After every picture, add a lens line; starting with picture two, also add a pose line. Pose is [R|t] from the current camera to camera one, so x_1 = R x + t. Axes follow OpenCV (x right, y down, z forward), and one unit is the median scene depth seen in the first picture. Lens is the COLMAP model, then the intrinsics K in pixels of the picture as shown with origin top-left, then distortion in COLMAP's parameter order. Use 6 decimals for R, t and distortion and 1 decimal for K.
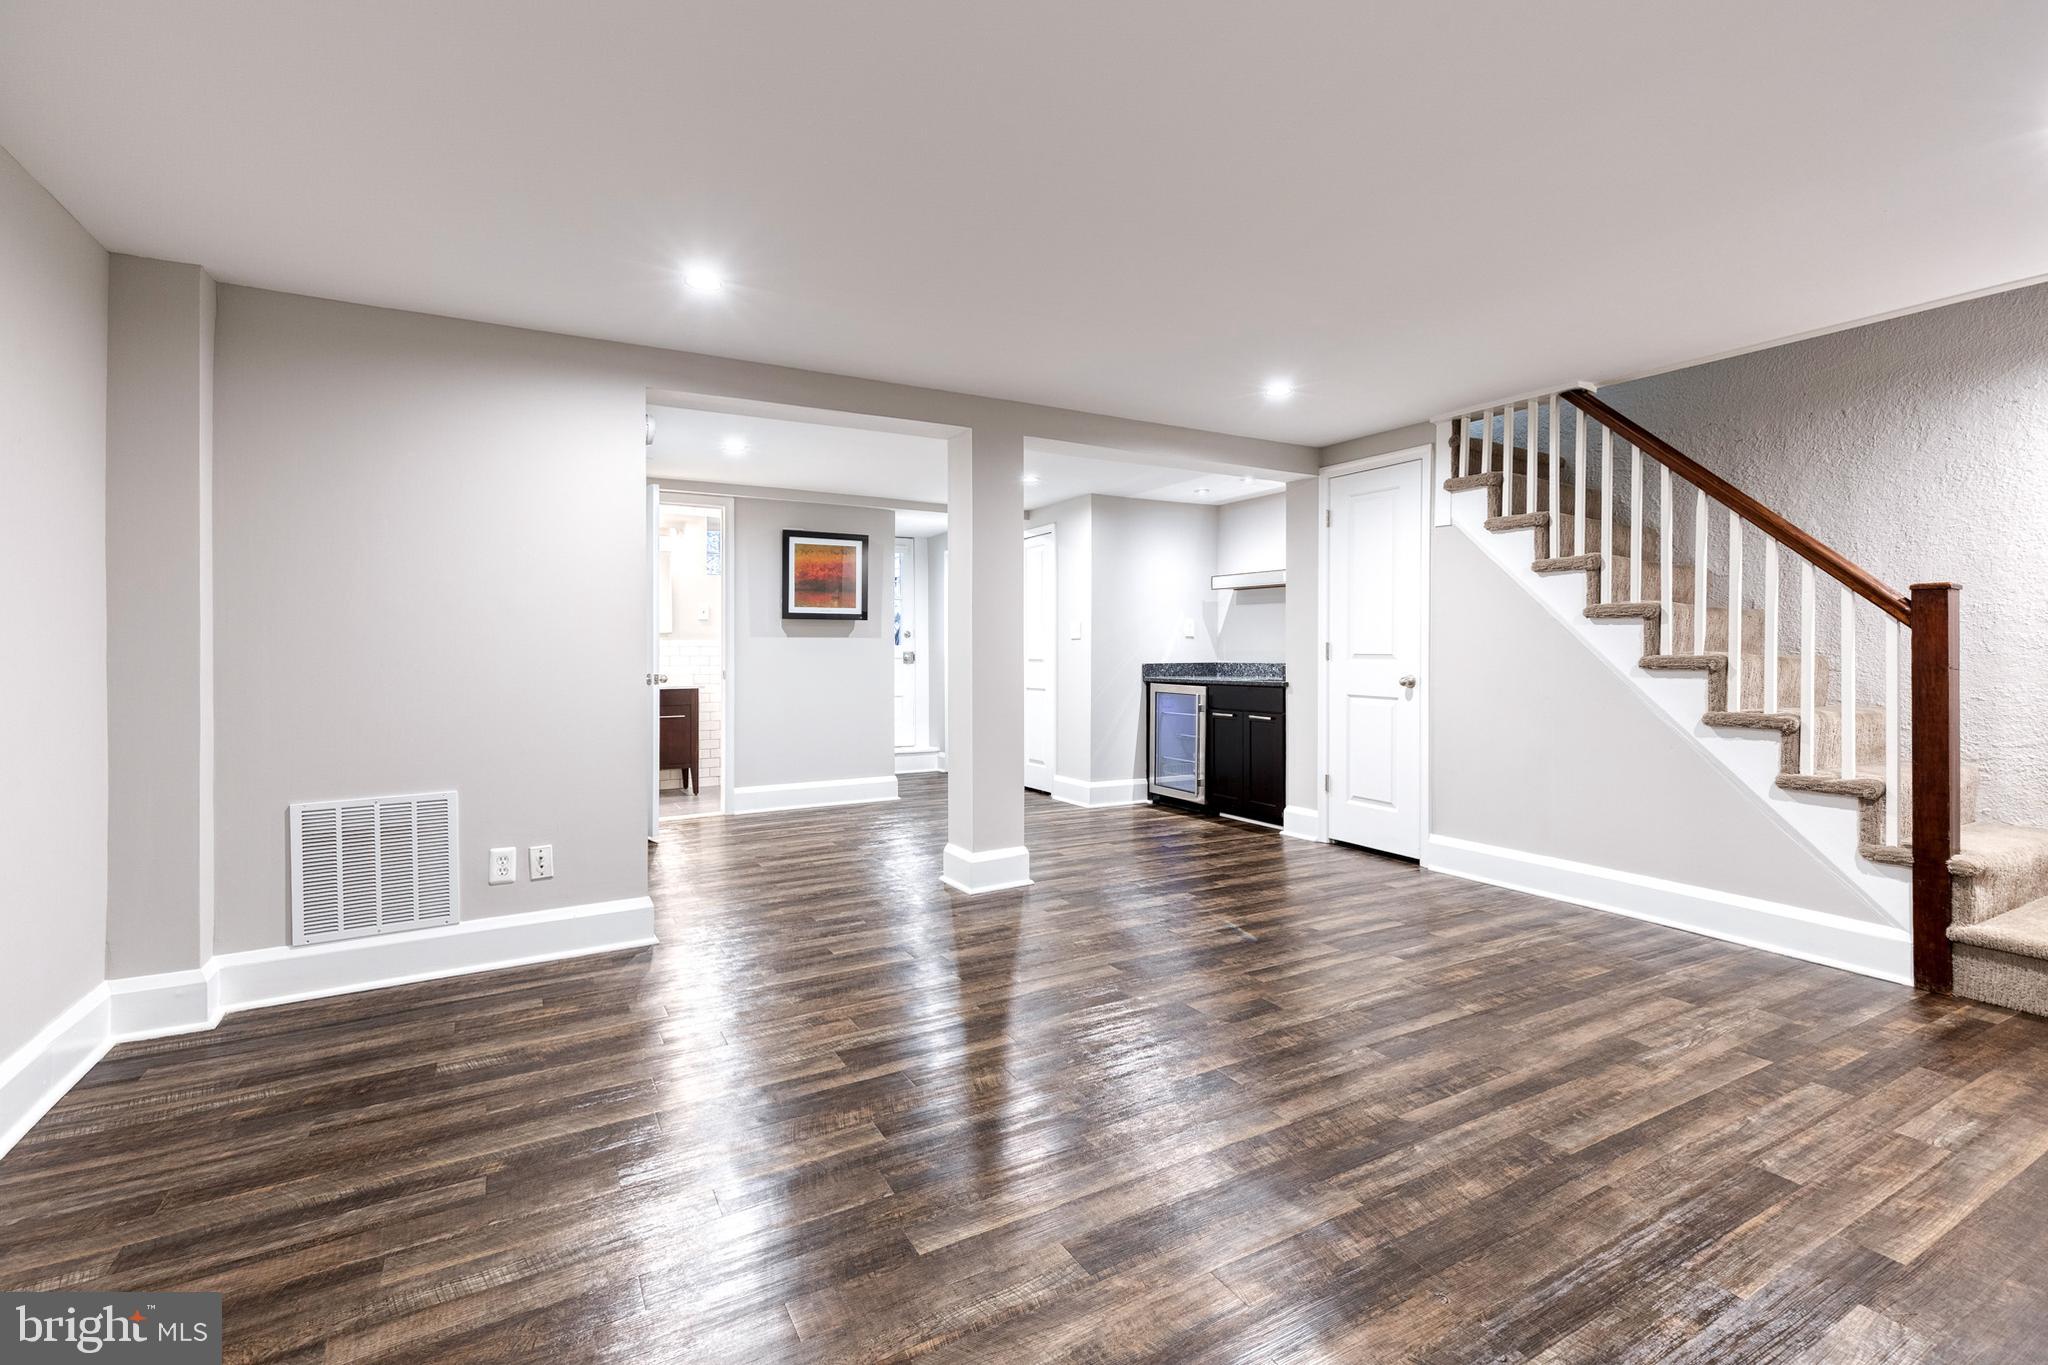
lens RADIAL K [[931.6, 0, 1045.4], [0, 931.6, 689.6], [0, 0, 1]] dist [0.011473, -0.000605]
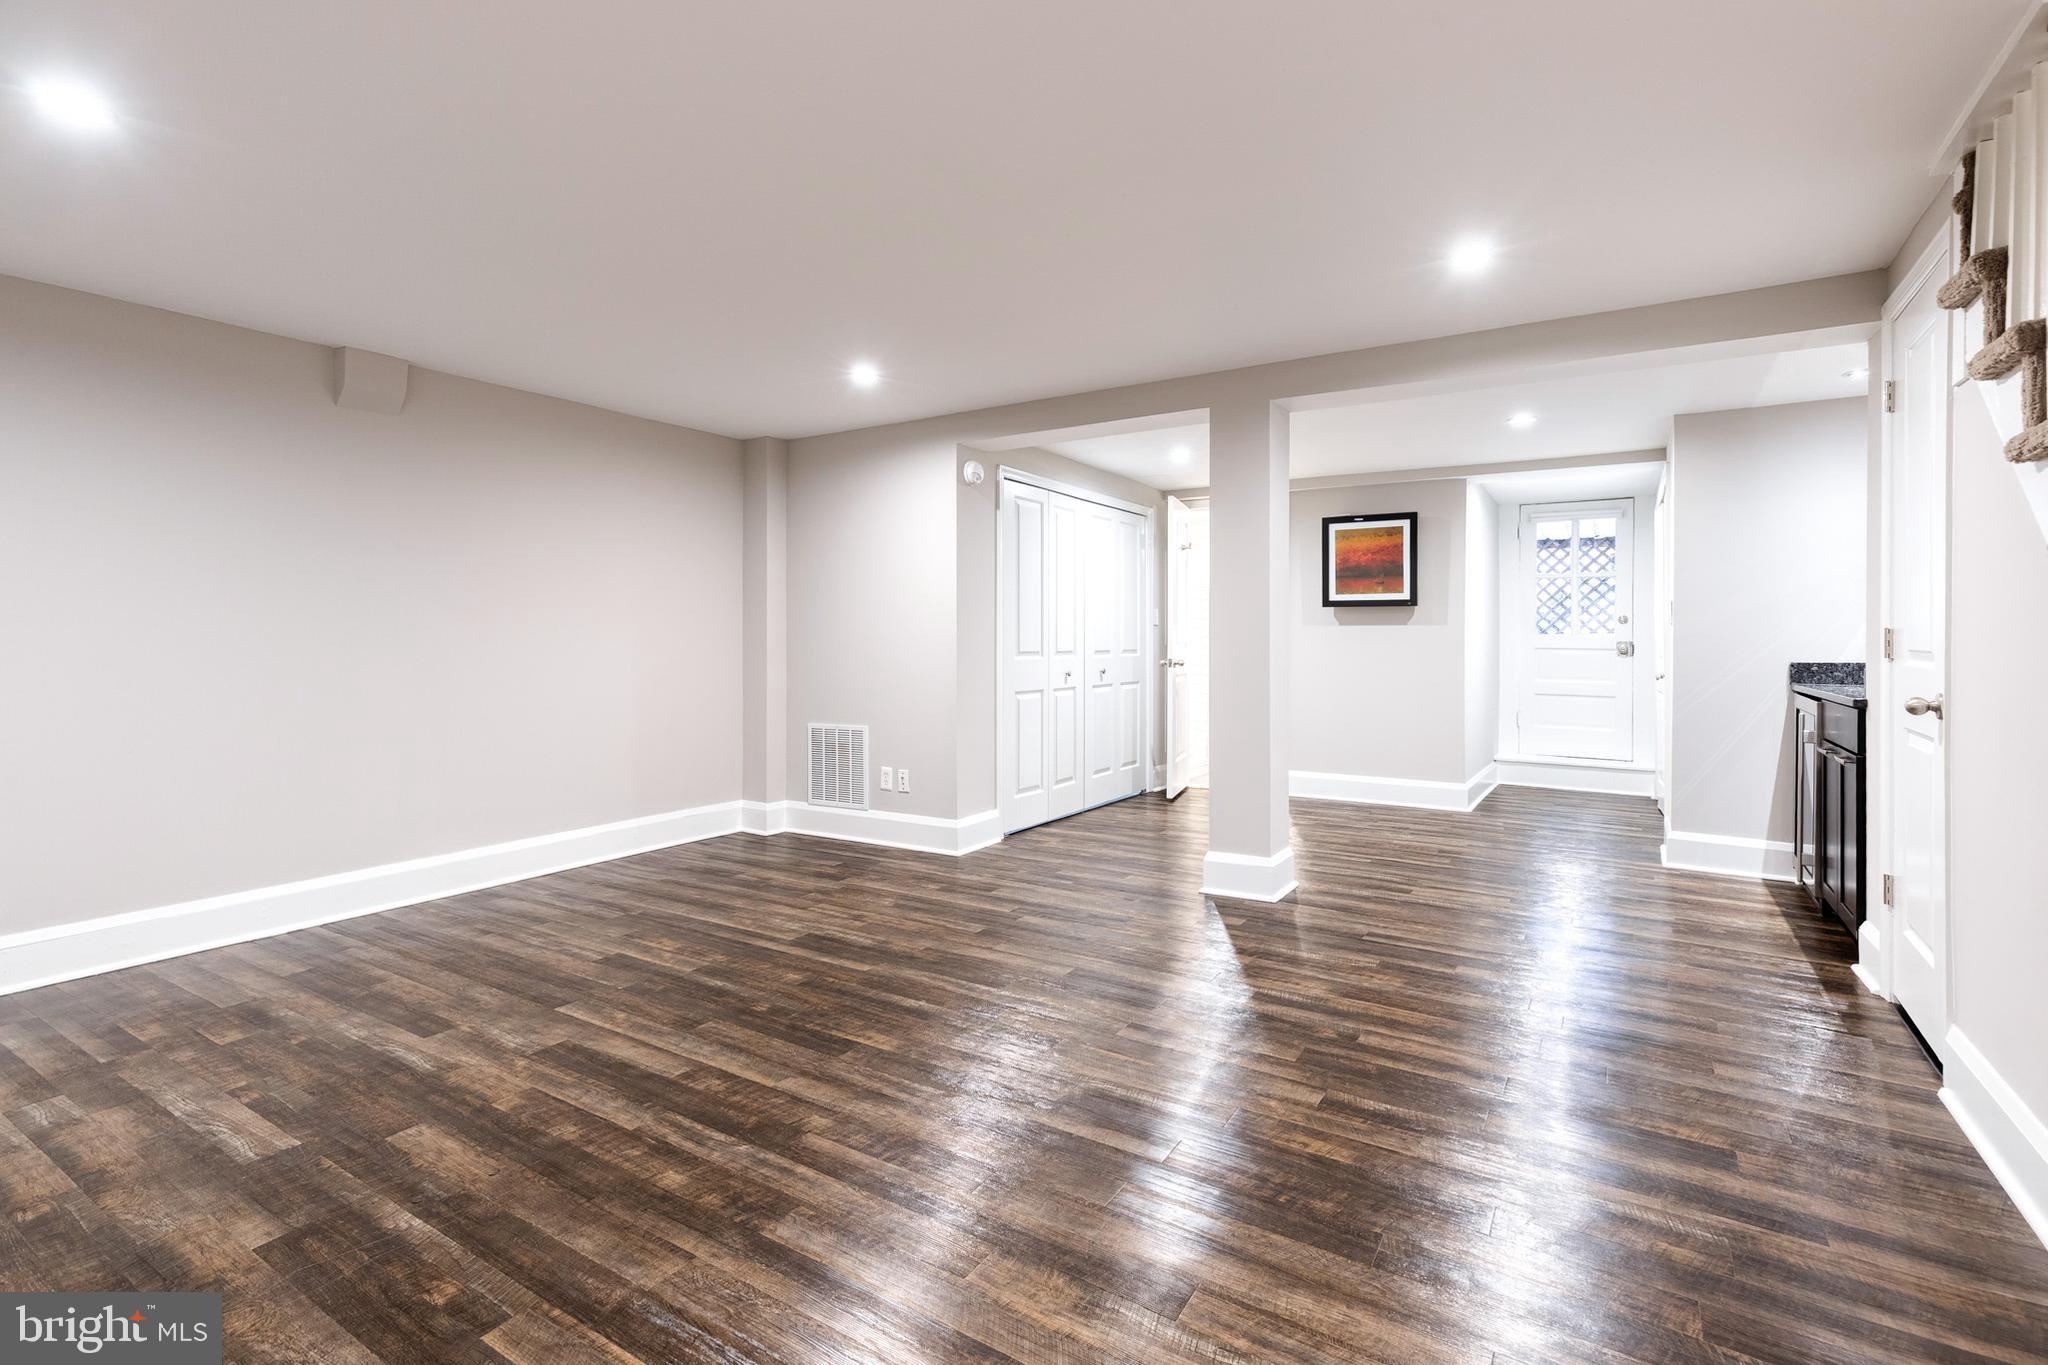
lens RADIAL K [[931.6, 0, 1045.4], [0, 931.6, 689.6], [0, 0, 1]] dist [0.011473, -0.000605]
pose [[0.472295, 0.053182, -0.879835, 0.474939], [-0.041596, 0.998411, 0.038020, -0.013952], [0.880459, 0.018641, 0.473756, 0.275352]]
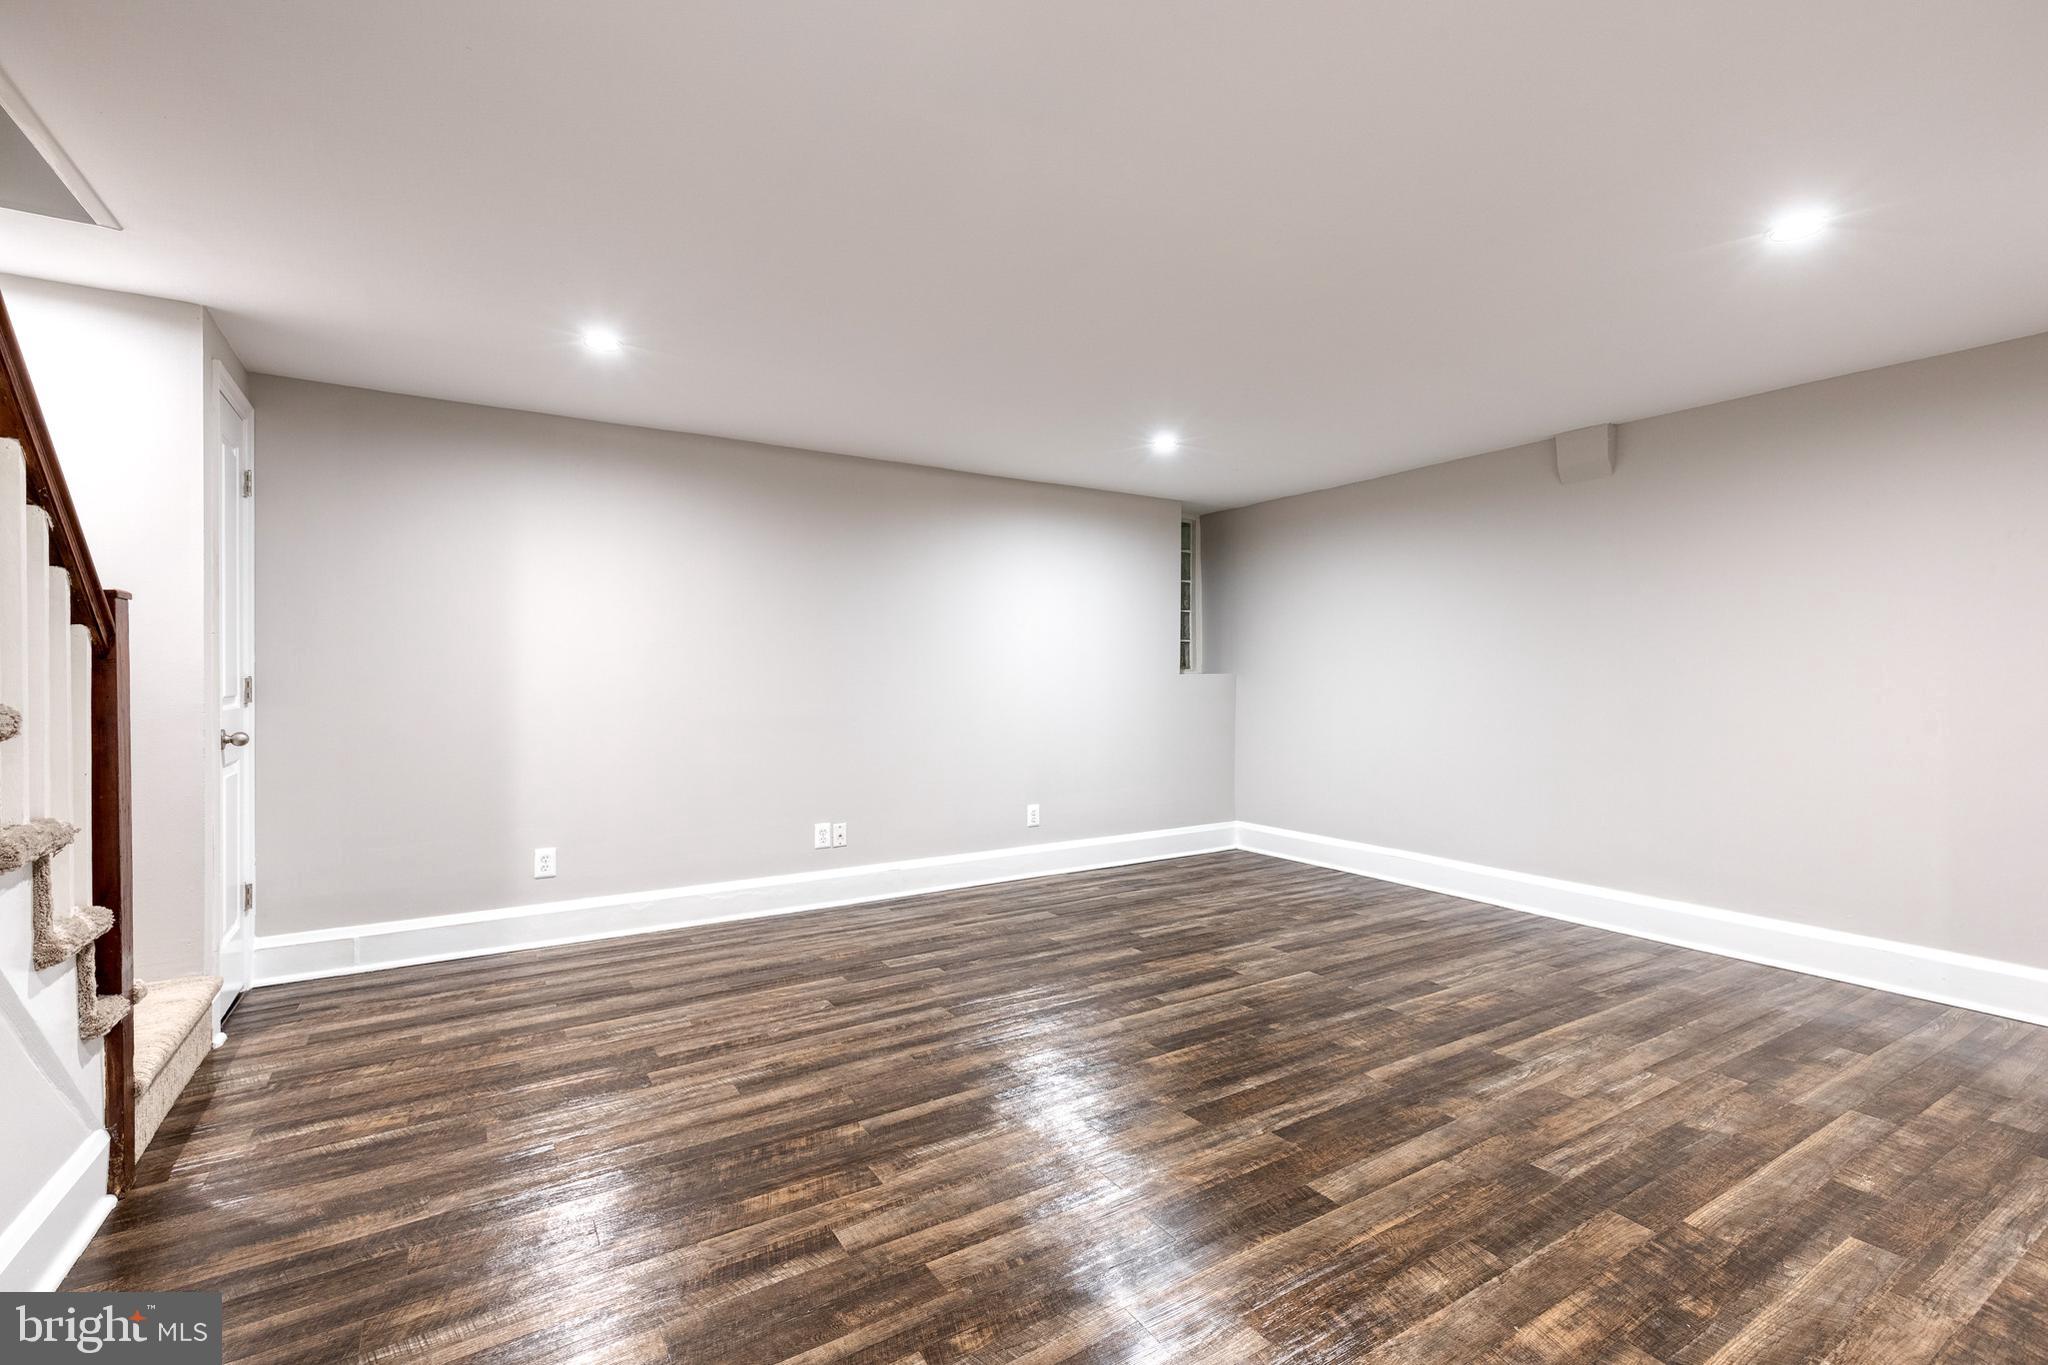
lens RADIAL K [[931.6, 0, 1045.4], [0, 931.6, 689.6], [0, 0, 1]] dist [0.011473, -0.000605]
pose [[-0.999162, 0.005500, -0.040563, 0.151449], [0.003050, 0.998181, 0.060218, -0.041884], [0.040820, 0.060044, -0.997361, 0.851970]]
